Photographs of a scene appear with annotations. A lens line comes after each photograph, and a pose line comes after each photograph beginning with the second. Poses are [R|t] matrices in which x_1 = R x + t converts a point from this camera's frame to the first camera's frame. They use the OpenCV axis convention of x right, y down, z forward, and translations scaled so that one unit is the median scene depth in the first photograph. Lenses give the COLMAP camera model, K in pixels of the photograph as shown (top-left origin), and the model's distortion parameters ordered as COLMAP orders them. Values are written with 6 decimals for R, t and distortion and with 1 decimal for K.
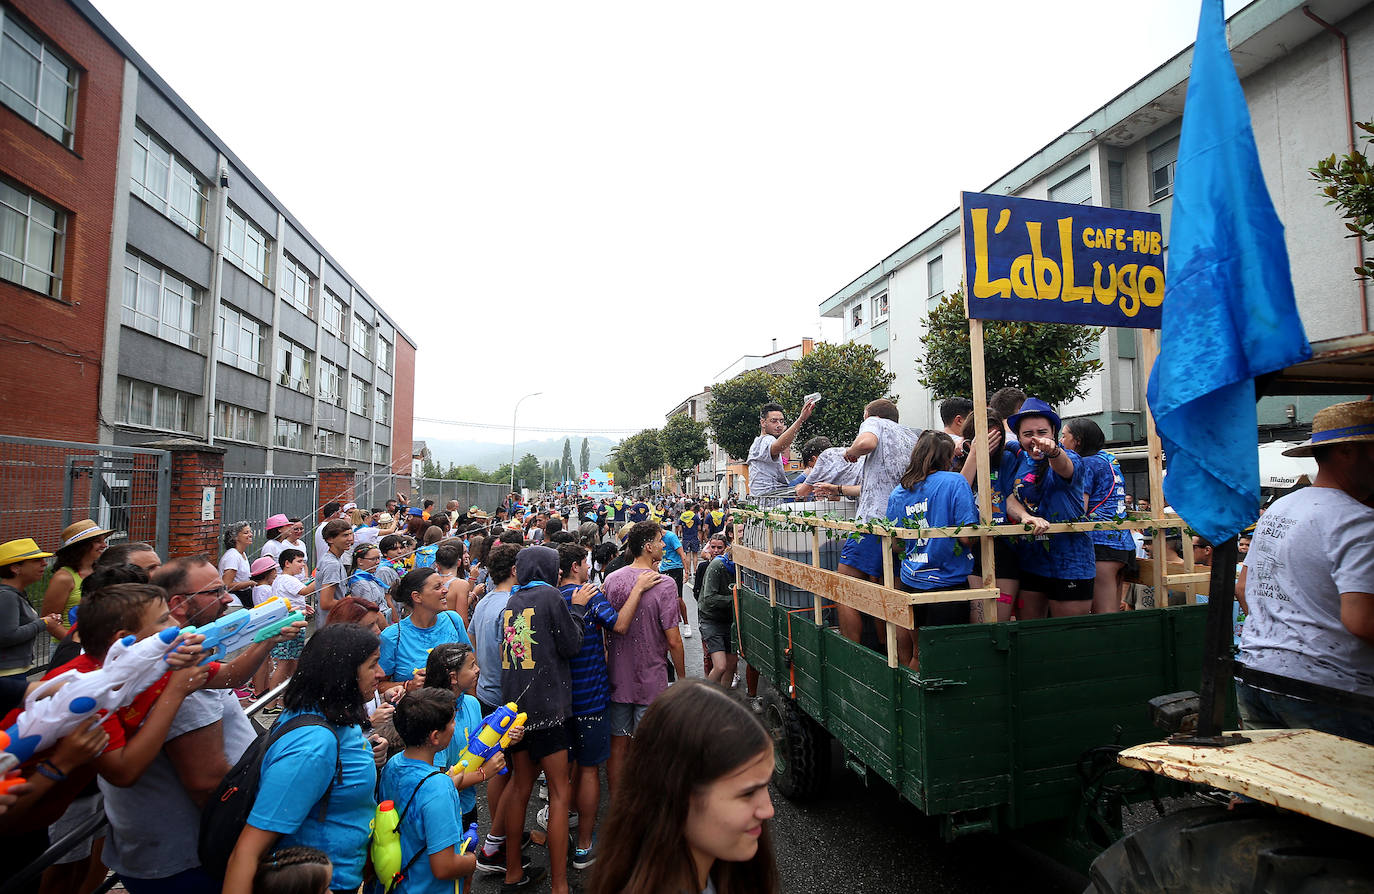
lens RADIAL K [[667.0, 0, 692.1], [0, 667.0, 443.8], [0, 0, 1]] dist [-0.014353, 0.001174]
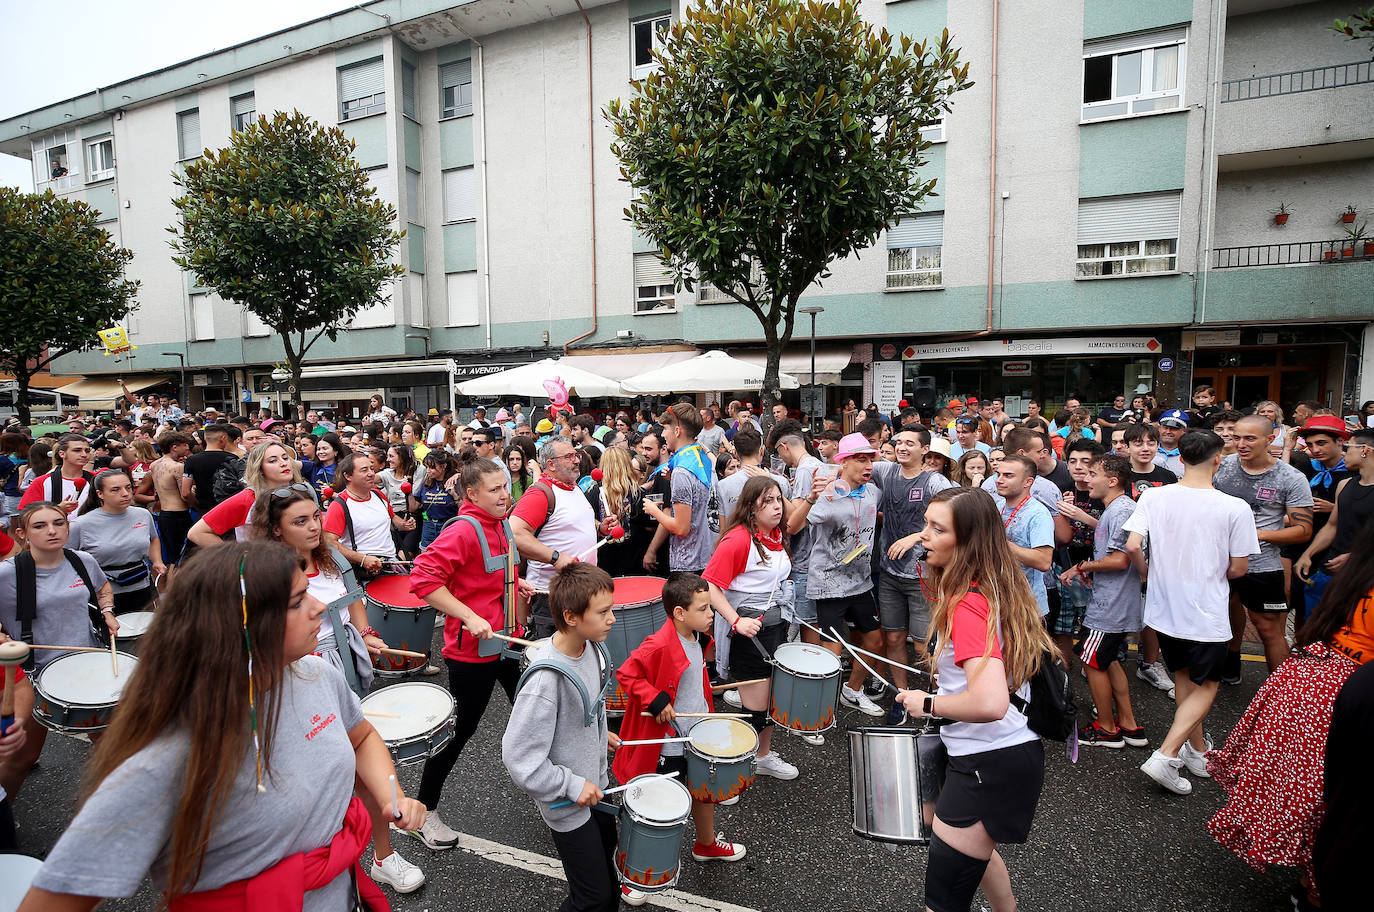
lens RADIAL K [[634.7, 0, 685.1], [0, 634.7, 464.7], [0, 0, 1]] dist [-0.046217, 0.013457]
pose [[0.522814, -0.089185, 0.847769, 0.034411], [-0.046716, 0.990020, 0.132959, 0.014034], [-0.851166, -0.109117, 0.513429, 0.132249]]
